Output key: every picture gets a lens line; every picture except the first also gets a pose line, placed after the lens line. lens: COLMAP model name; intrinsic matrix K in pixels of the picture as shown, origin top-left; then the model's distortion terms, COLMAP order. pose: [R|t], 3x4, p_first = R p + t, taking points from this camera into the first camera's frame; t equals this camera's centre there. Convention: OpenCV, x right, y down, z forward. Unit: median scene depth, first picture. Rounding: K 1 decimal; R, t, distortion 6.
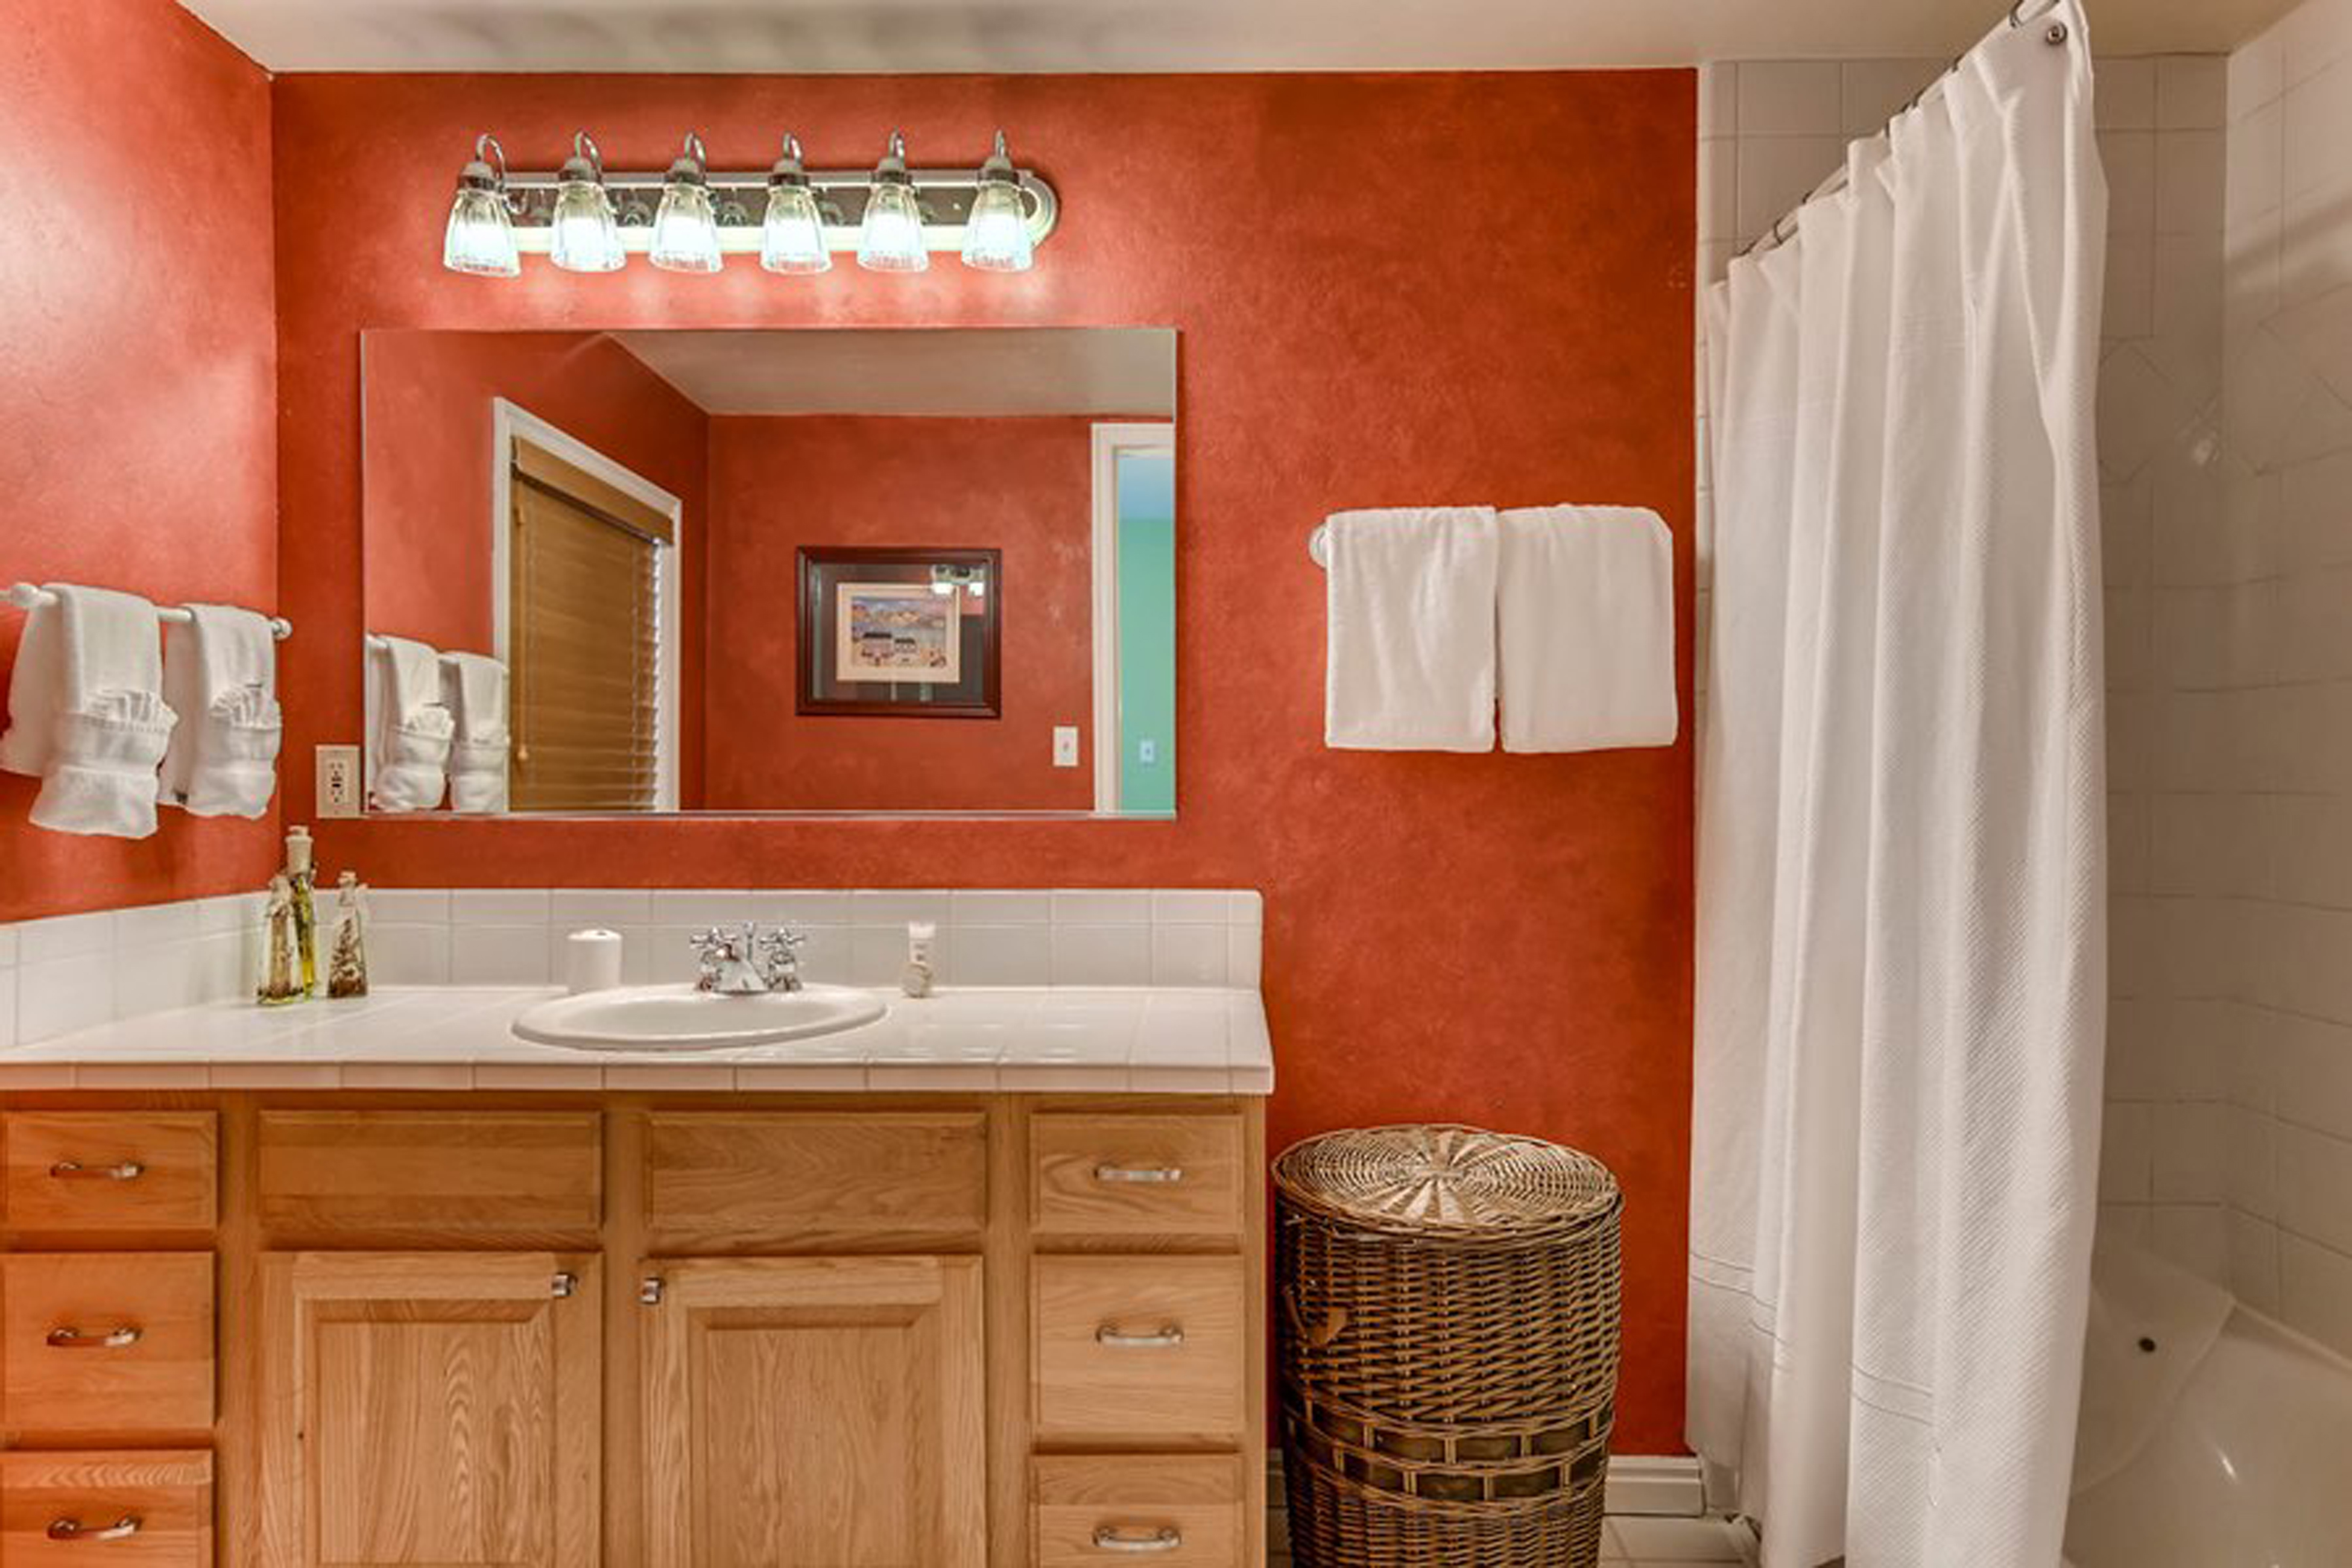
lens RADIAL K [[1422.6, 0, 1176.0], [0, 1422.6, 784.0], [0, 0, 1]] dist [0.000198, 0.000010]
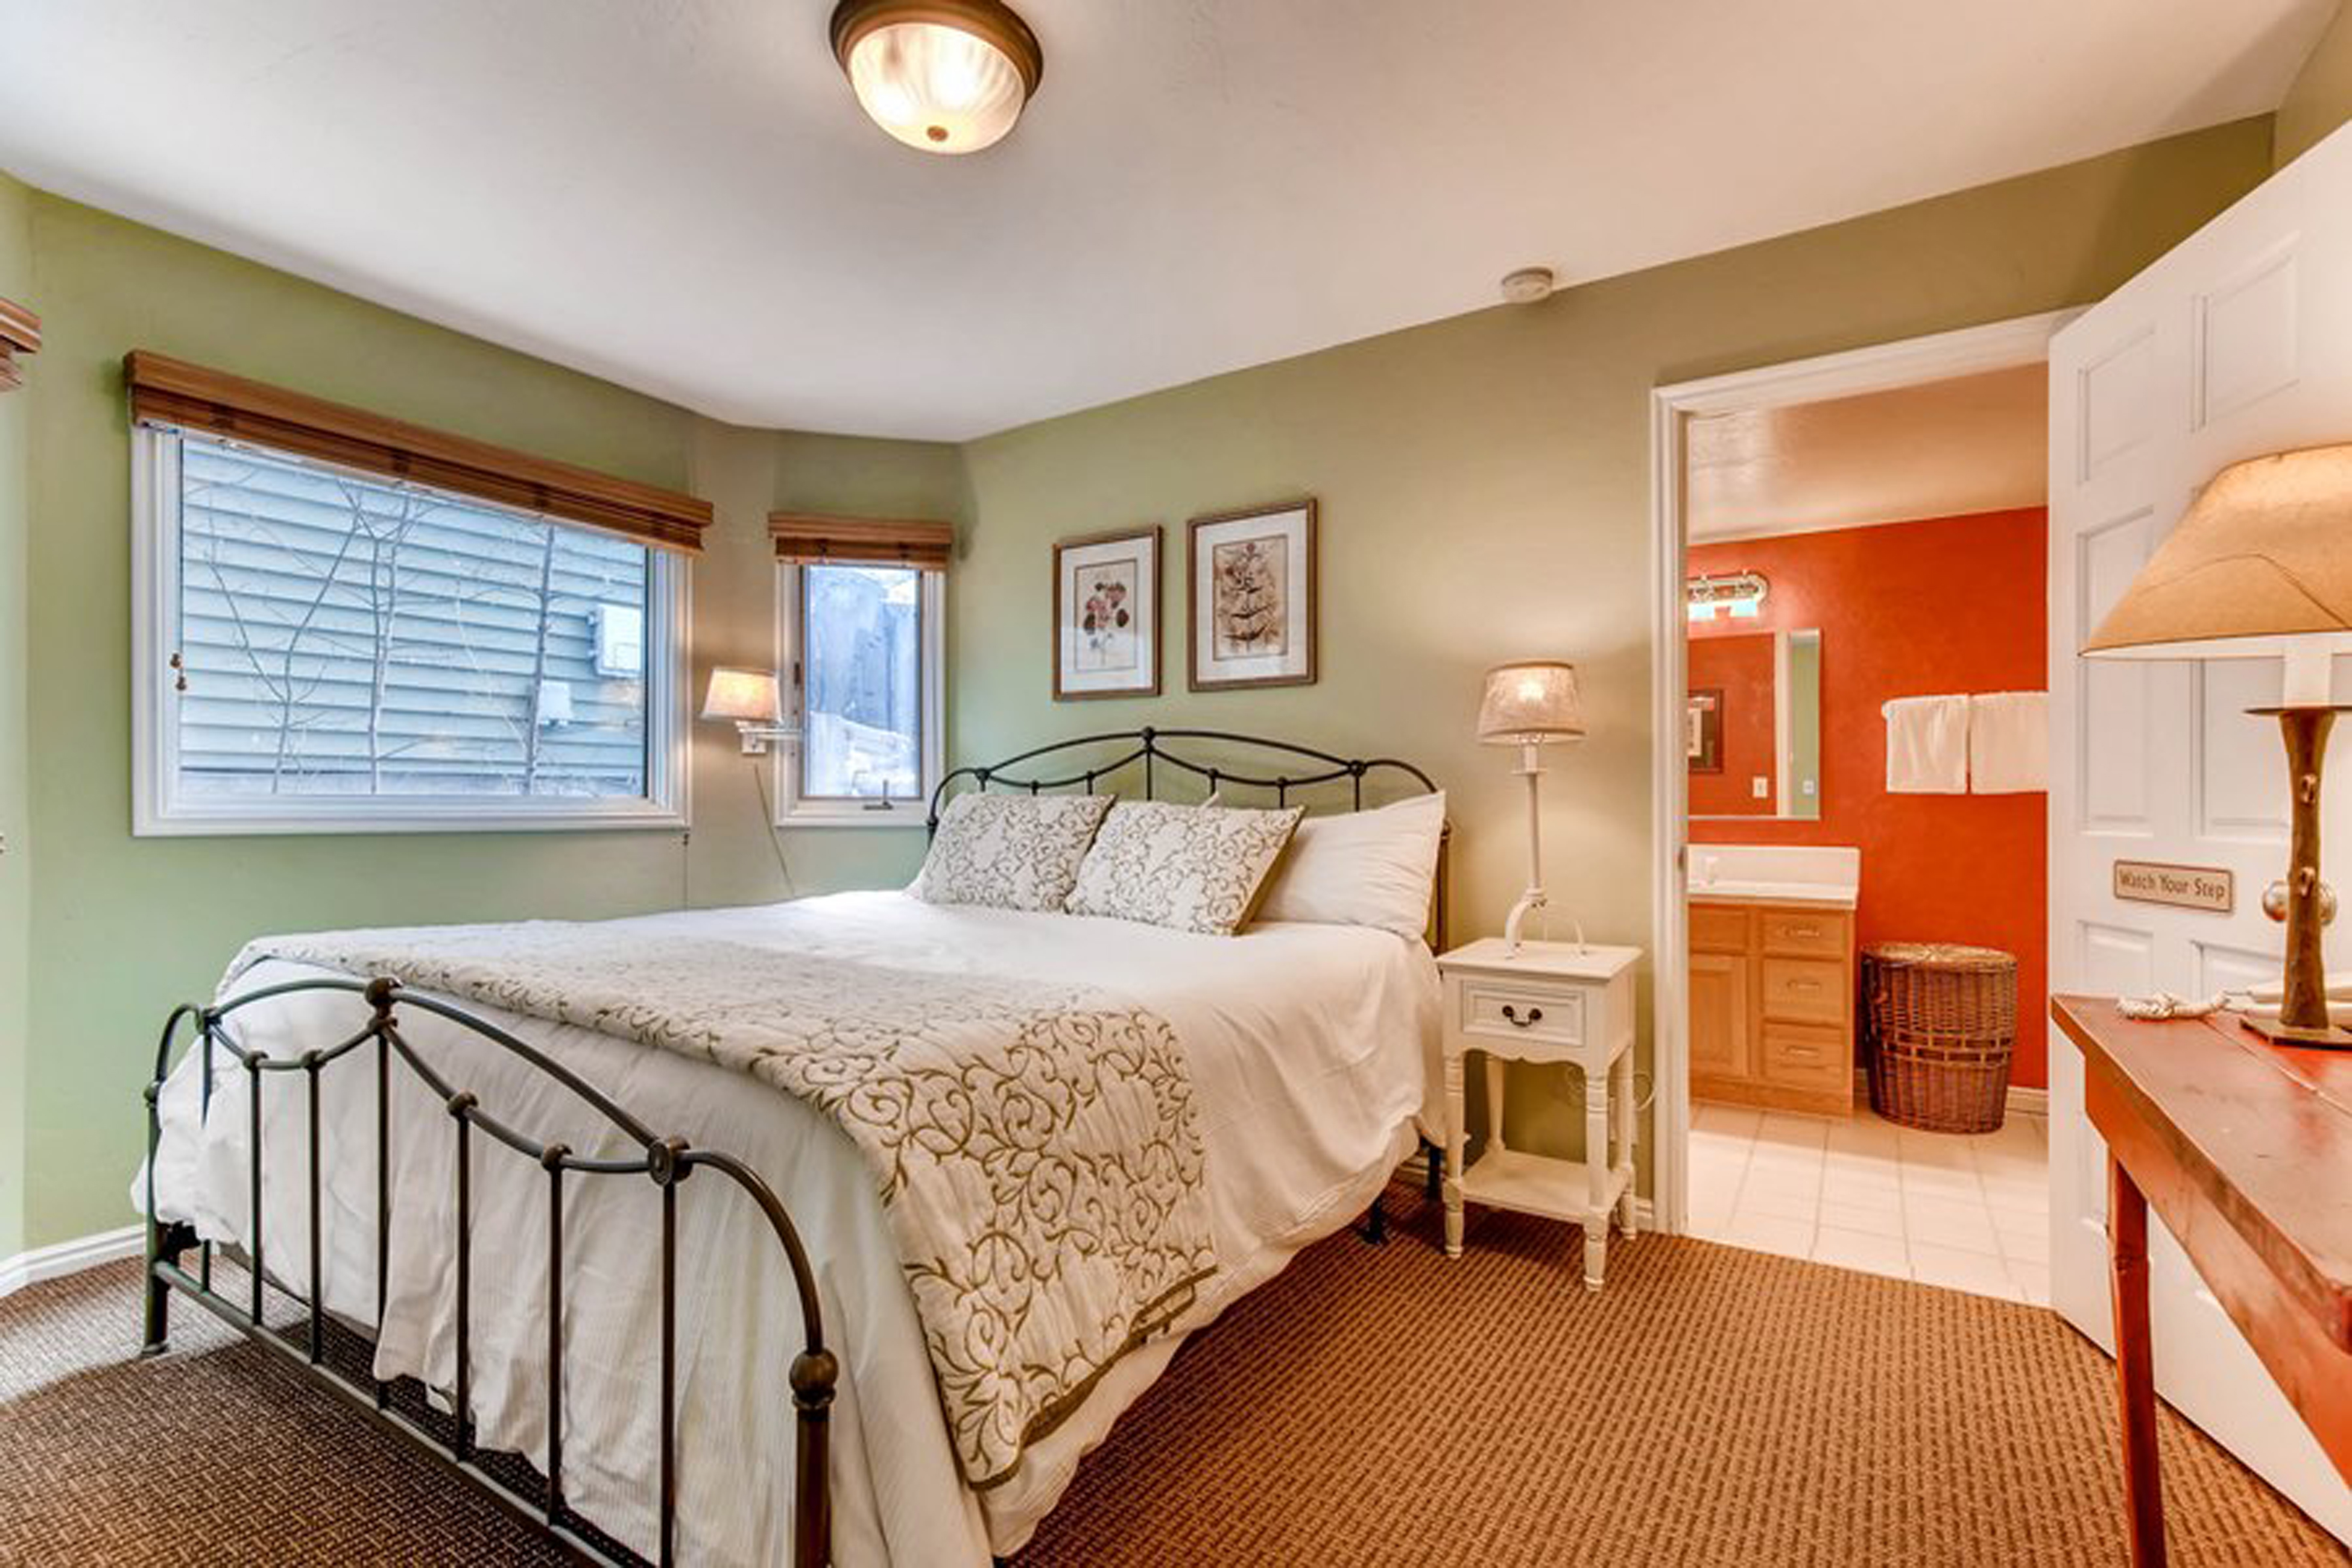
lens RADIAL K [[1086.9, 0, 1176.0], [0, 1086.9, 784.0], [0, 0, 1]] dist [-0.000473, 0.000113]
pose [[0.853094, -0.001138, -0.521756, 0.035216], [-0.010400, 0.999762, -0.019185, 0.012447], [0.521653, 0.021793, 0.852879, -1.403370]]
